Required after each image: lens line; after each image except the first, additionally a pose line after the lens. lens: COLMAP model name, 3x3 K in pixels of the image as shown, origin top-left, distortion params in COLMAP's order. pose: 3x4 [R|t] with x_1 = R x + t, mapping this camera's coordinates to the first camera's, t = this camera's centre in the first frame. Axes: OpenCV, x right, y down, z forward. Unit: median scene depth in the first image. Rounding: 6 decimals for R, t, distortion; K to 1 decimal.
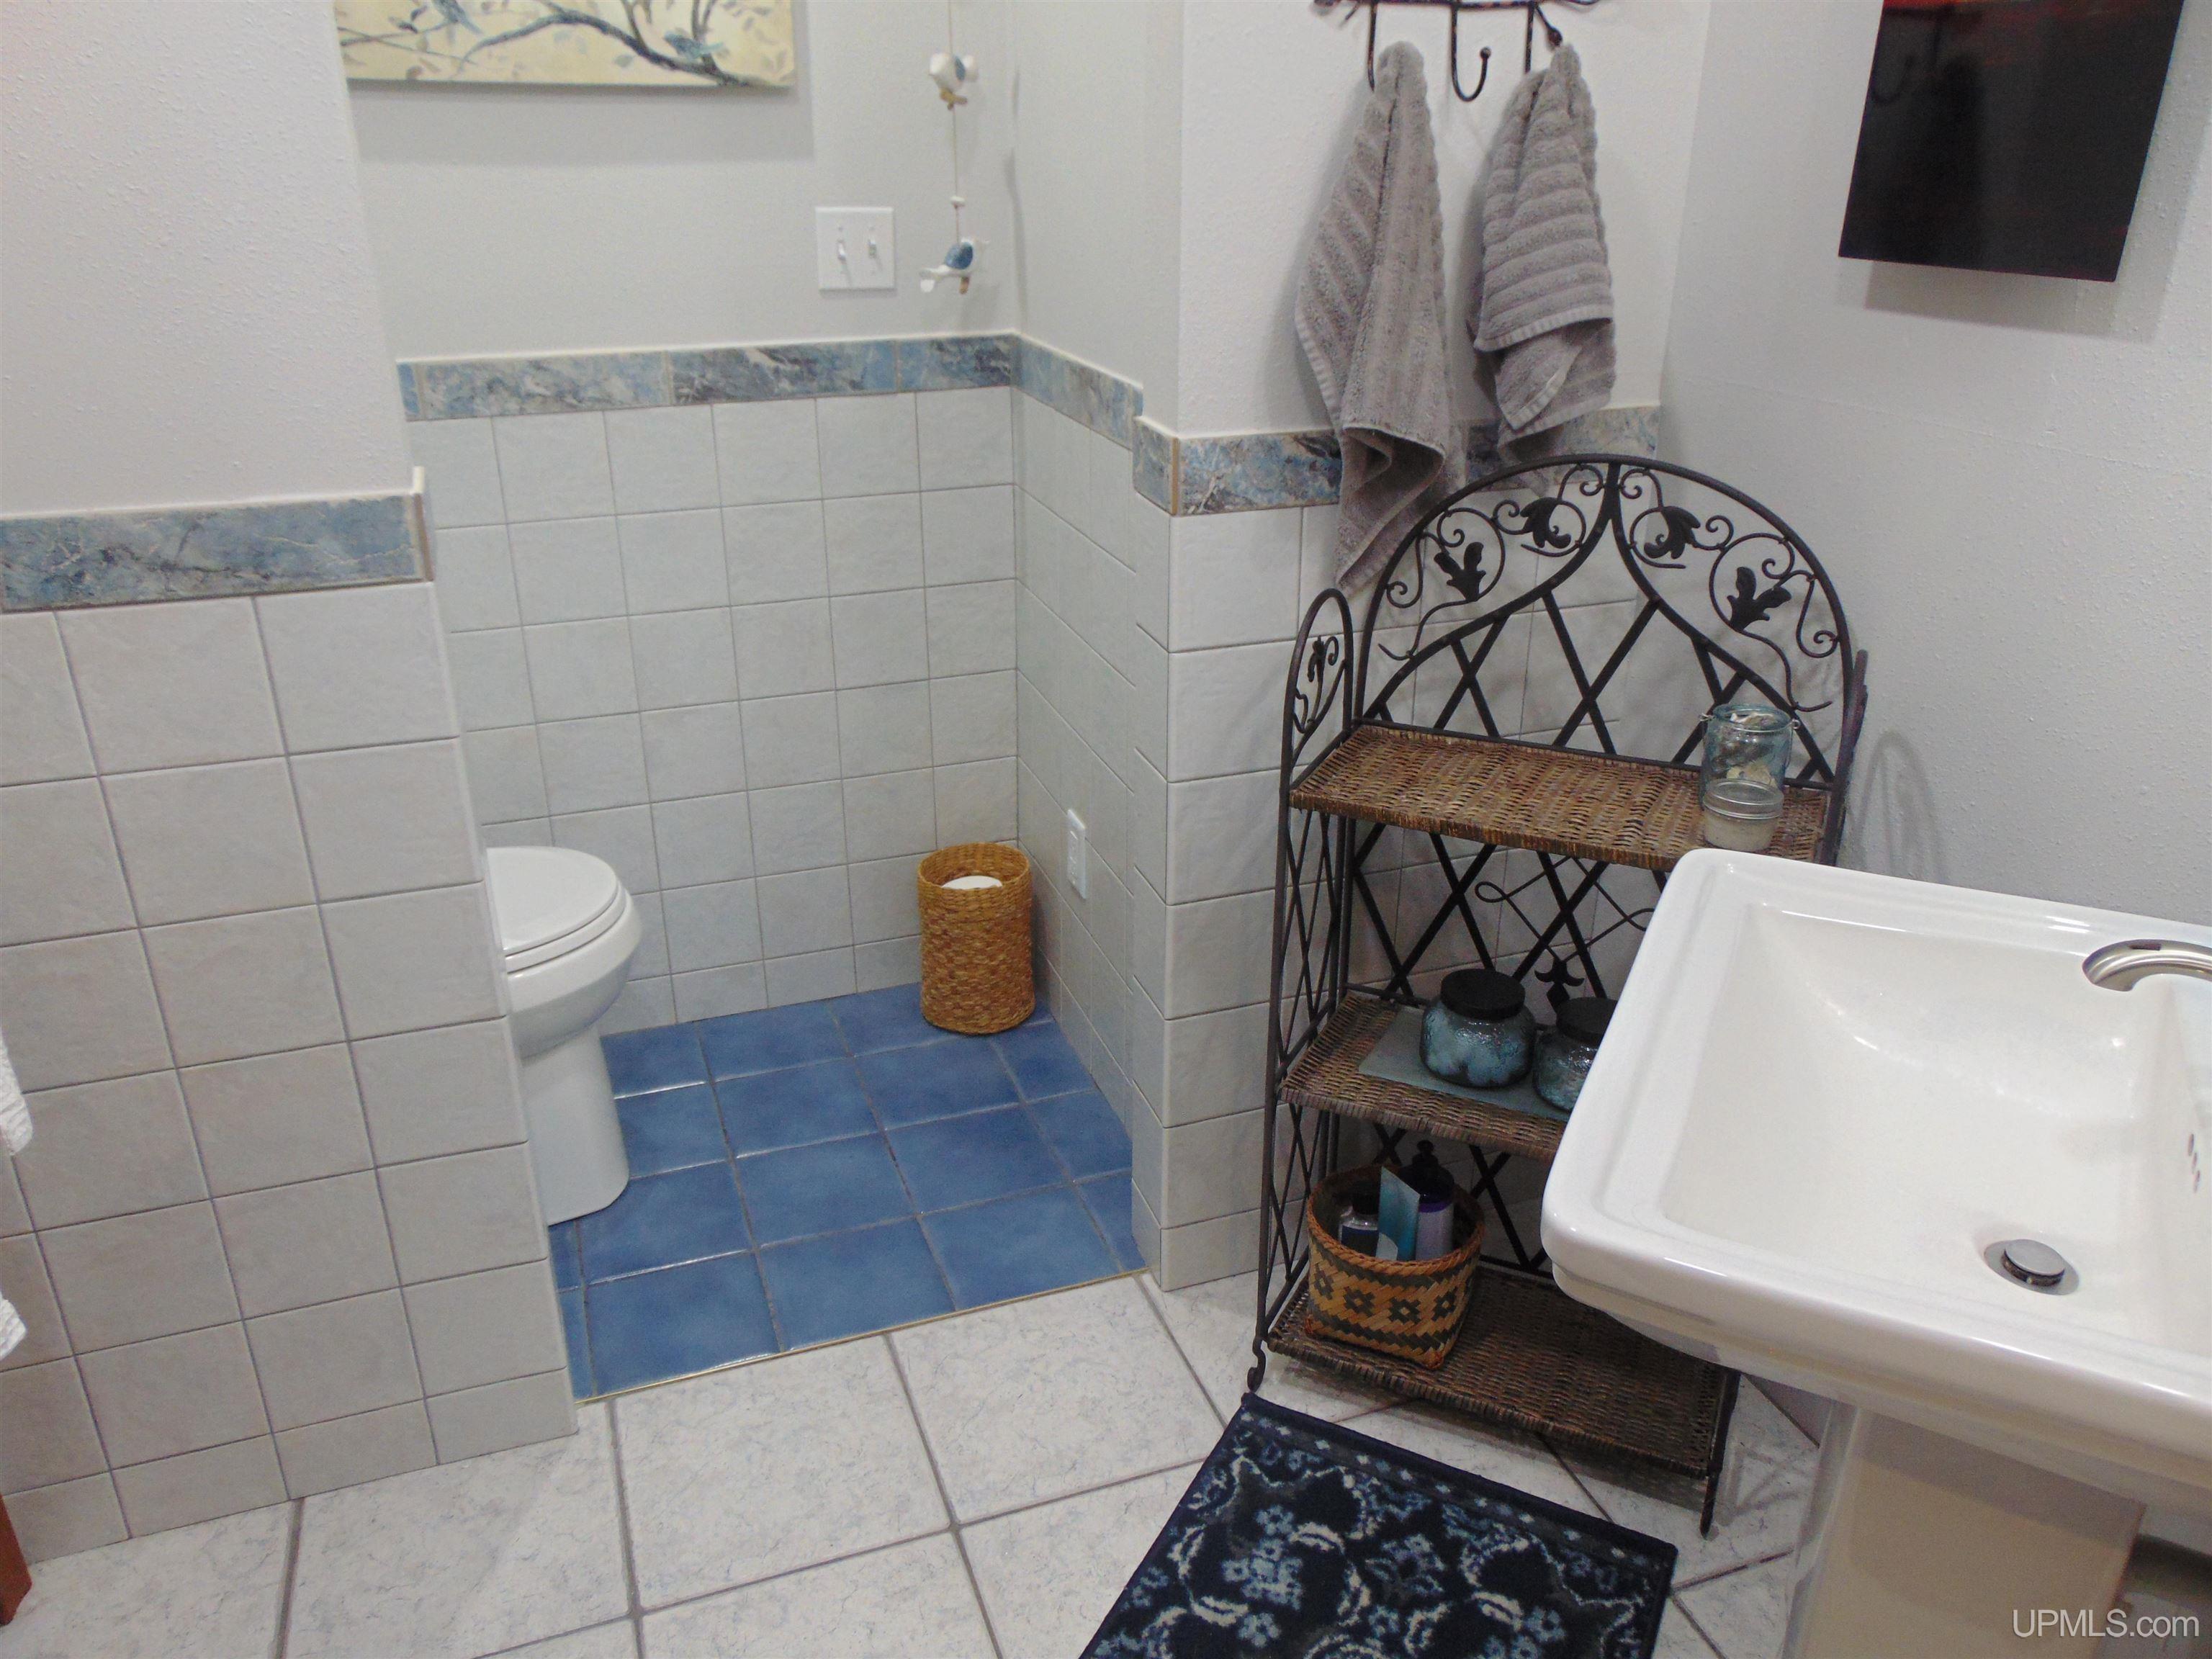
lens RADIAL K [[1657.2, 0, 1106.0], [0, 1657.2, 829.5], [0, 0, 1]] dist [-0.031276, 0.070141]
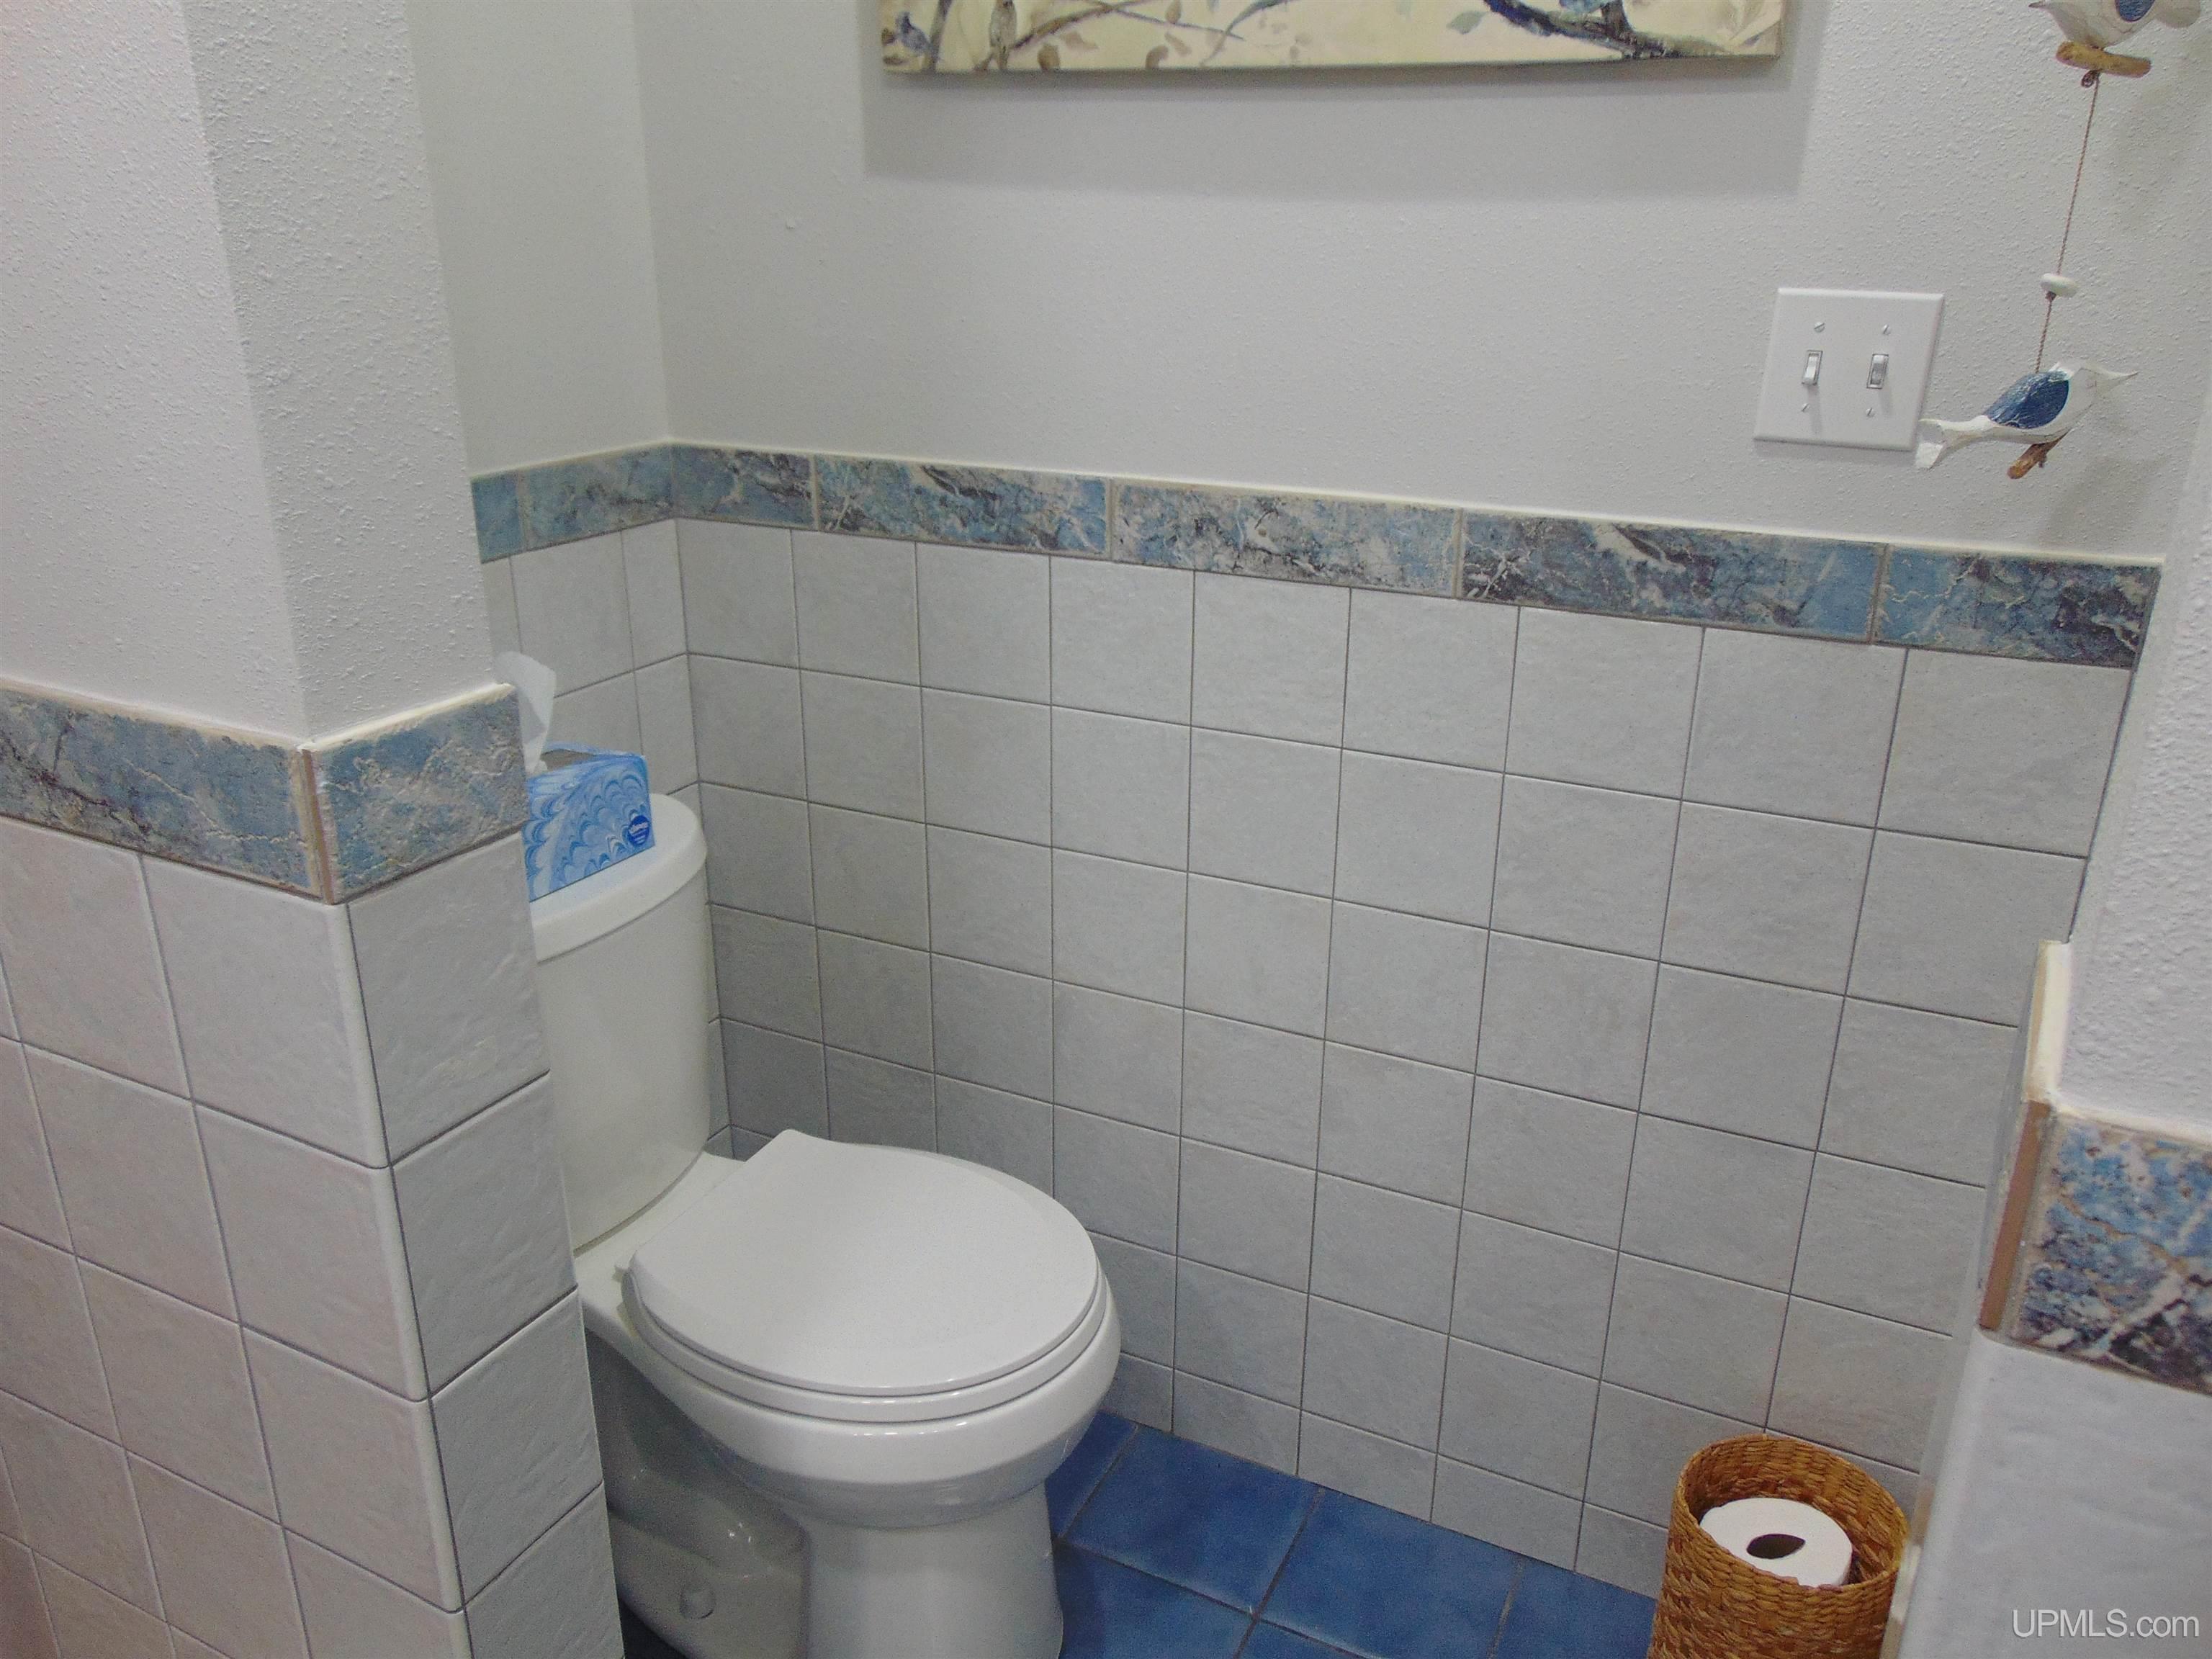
lens RADIAL K [[1657.2, 0, 1106.0], [0, 1657.2, 829.5], [0, 0, 1]] dist [-0.031276, 0.070141]
pose [[0.689438, 0.263908, -0.674558, 0.081225], [-0.294643, 0.952916, 0.071669, -0.186939], [0.661711, 0.149342, 0.734735, 0.499204]]
